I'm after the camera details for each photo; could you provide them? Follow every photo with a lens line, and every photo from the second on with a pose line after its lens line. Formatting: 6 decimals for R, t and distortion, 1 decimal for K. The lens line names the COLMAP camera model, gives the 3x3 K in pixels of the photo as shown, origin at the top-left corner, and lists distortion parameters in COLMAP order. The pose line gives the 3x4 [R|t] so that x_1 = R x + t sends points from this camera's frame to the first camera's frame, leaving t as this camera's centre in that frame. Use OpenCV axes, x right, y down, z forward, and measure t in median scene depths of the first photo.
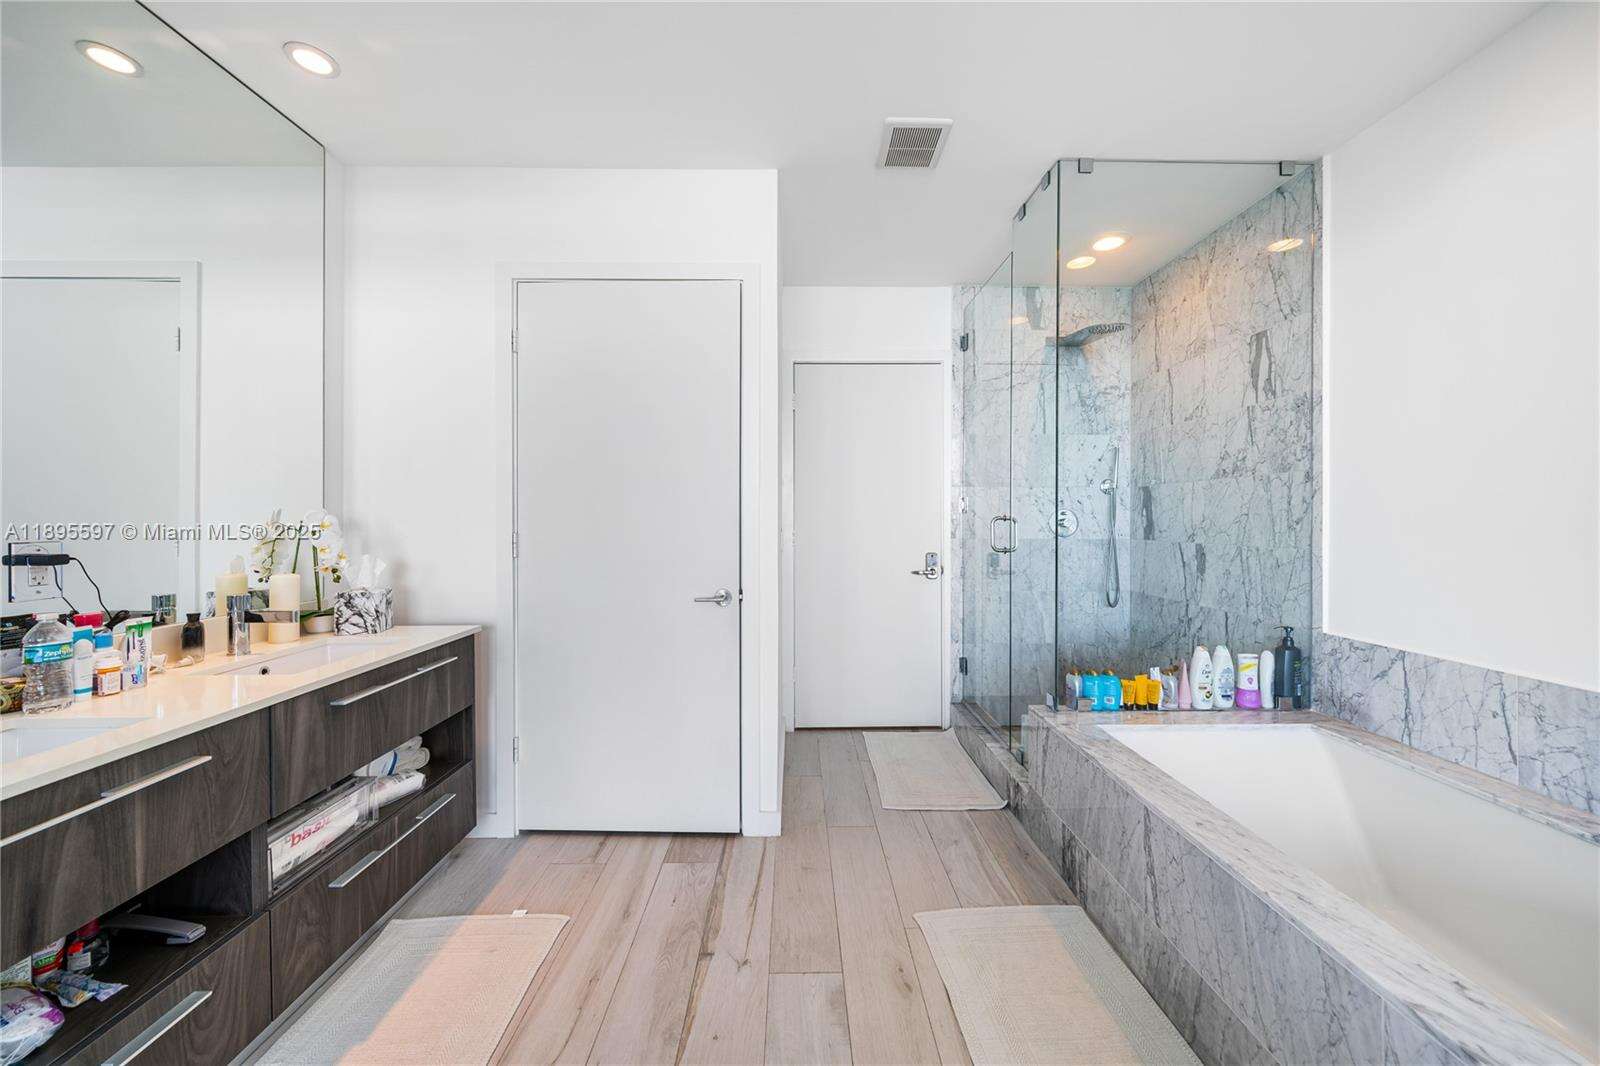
lens RADIAL K [[557.9, 0, 800.0], [0, 557.9, 533.0], [0, 0, 1]] dist [-0.001021, -0.000105]
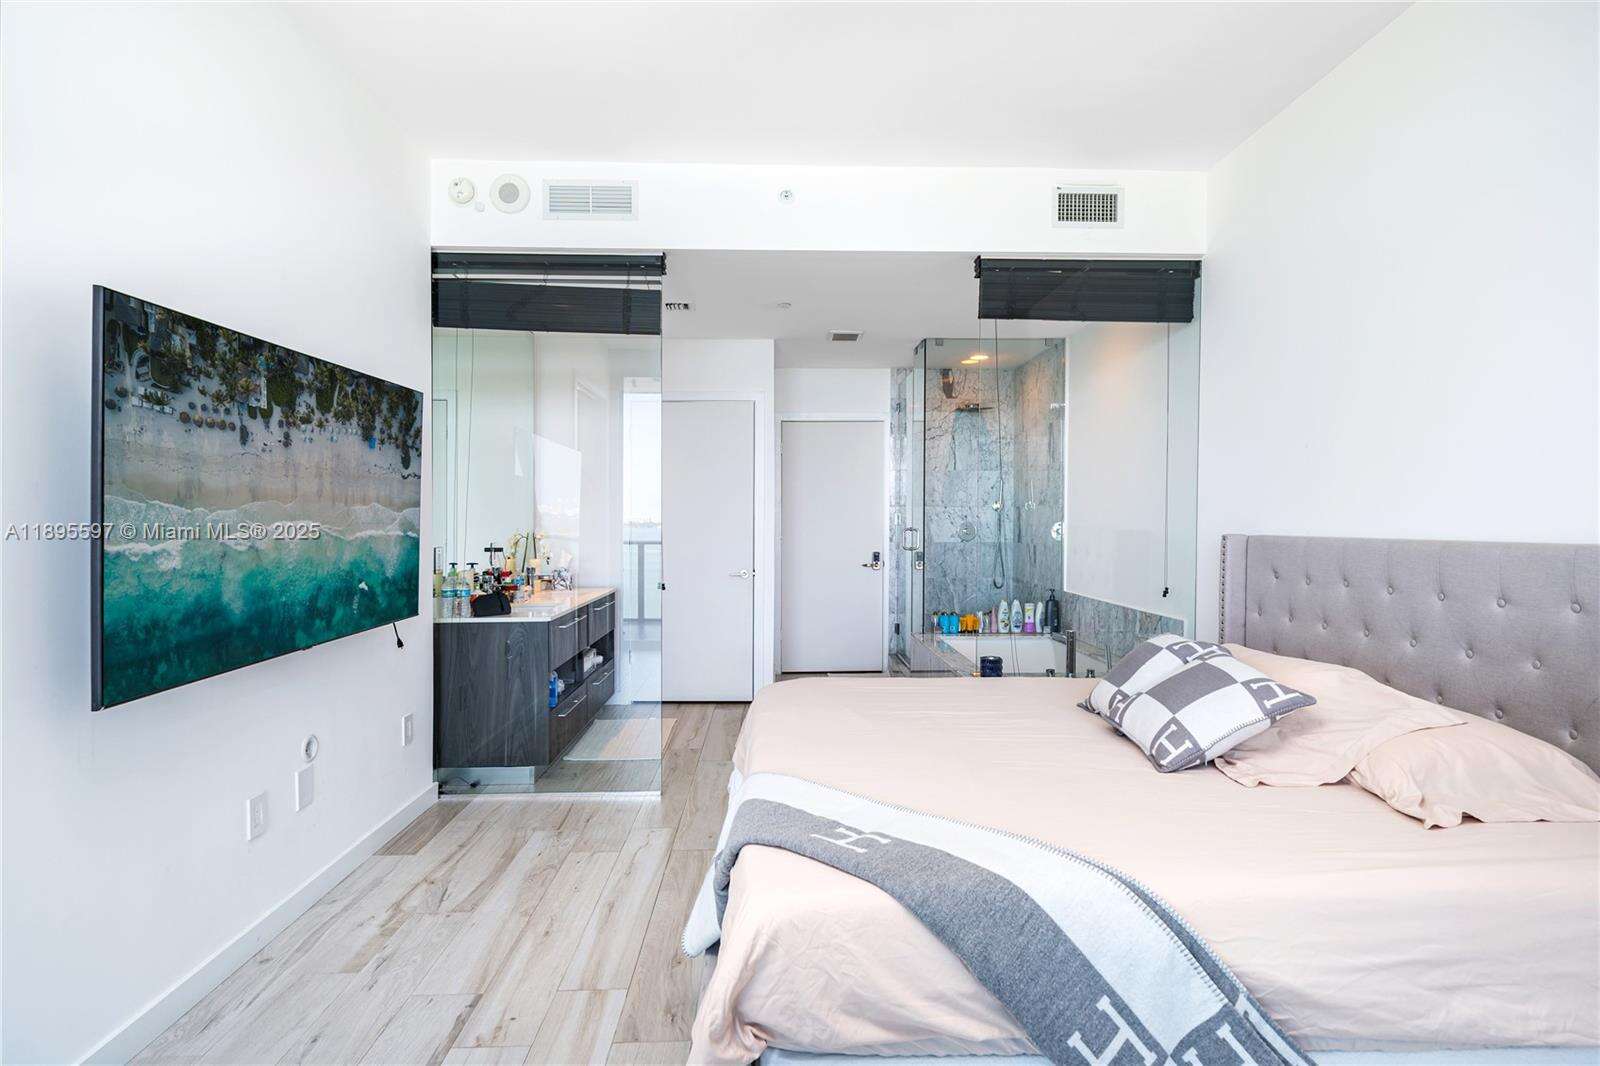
lens RADIAL K [[822.1, 0, 829.4], [0, 822.1, 526.1], [0, 0, 1]] dist [0.004028, 0.000508]
pose [[0.998204, -0.000021, 0.059908, -0.019075], [0.000846, 0.999905, -0.013741, -0.002956], [-0.059902, 0.013767, 0.998109, -1.425209]]
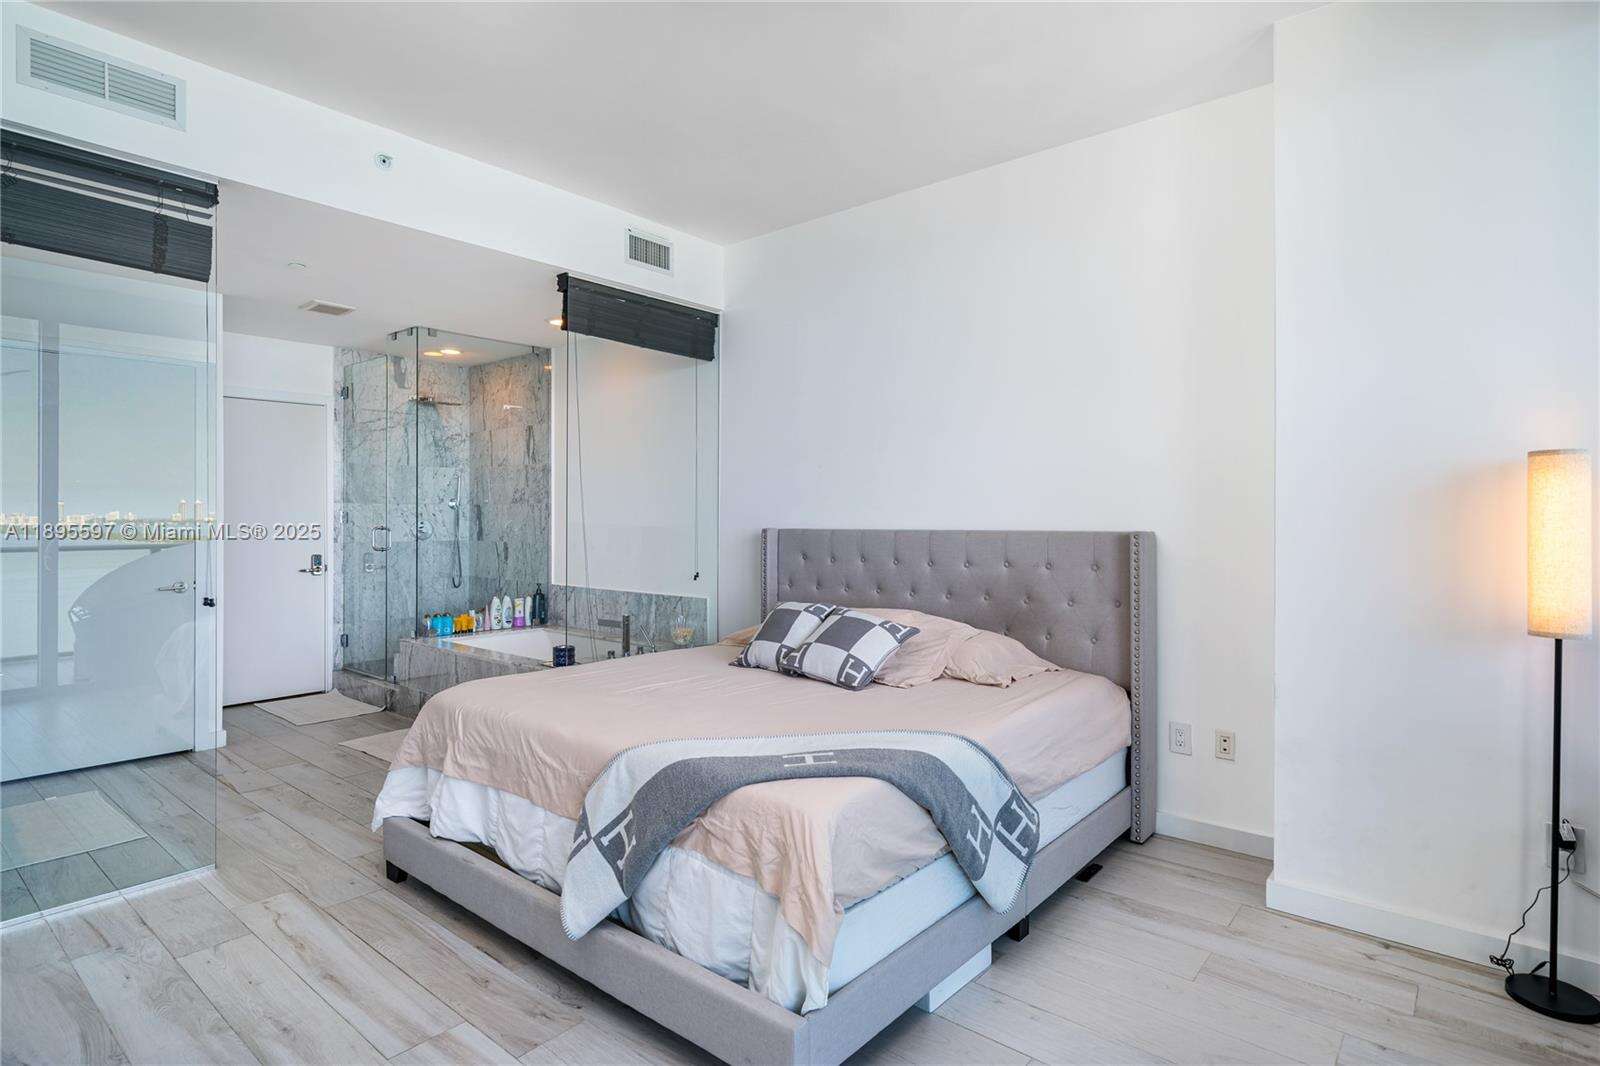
lens RADIAL K [[807.8, 0, 826.2], [0, 807.8, 506.8], [0, 0, 1]] dist [0.006542, 0.000321]
pose [[0.624400, 0.011146, 0.781026, -0.600934], [0.016669, 0.999480, -0.027589, -0.003636], [-0.780927, 0.030246, 0.623889, -1.324075]]
